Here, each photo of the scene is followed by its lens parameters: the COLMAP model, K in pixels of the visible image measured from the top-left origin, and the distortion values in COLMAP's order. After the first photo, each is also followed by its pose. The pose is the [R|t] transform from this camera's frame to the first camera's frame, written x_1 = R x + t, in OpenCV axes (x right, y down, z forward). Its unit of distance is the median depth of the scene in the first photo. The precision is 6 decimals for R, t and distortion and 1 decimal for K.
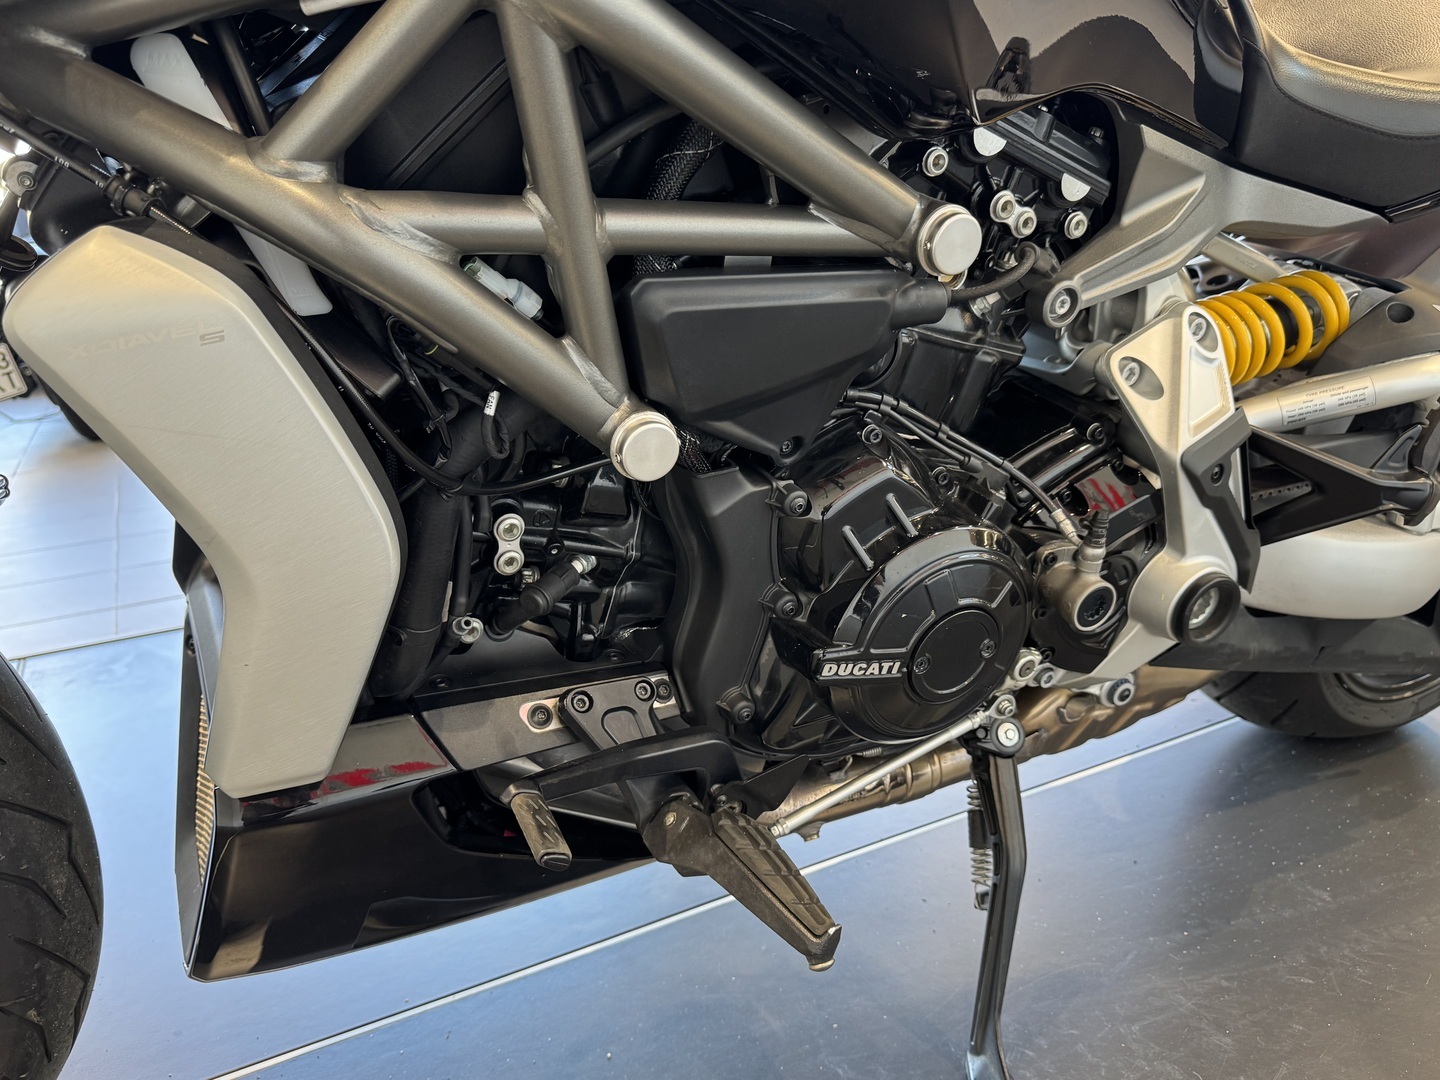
lens RADIAL K [[1107.9, 0, 720.0], [0, 1107.9, 540.0], [0, 0, 1]] dist [0.050377, -0.065142]
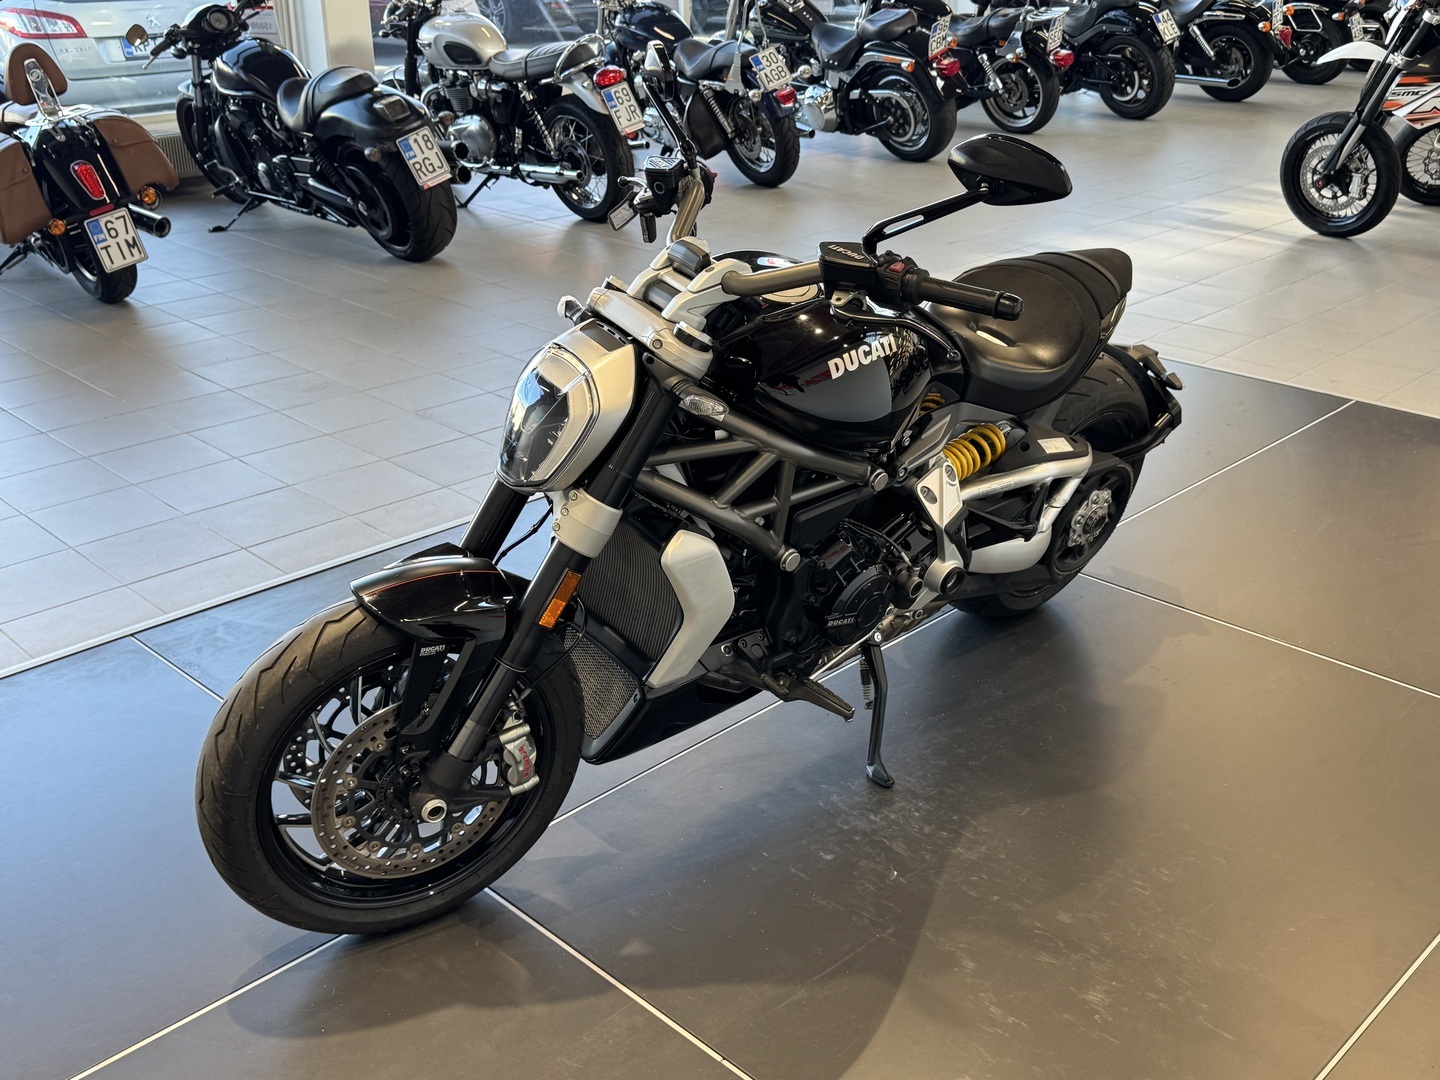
lens RADIAL K [[1464.7, 0, 720.0], [0, 1464.7, 540.0], [0, 0, 1]] dist [0.071970, -0.001983]
pose [[0.956112, -0.073748, 0.283569, -0.994113], [0.036584, 0.990280, 0.134194, -0.492180], [-0.290709, -0.117930, 0.949516, -1.968622]]
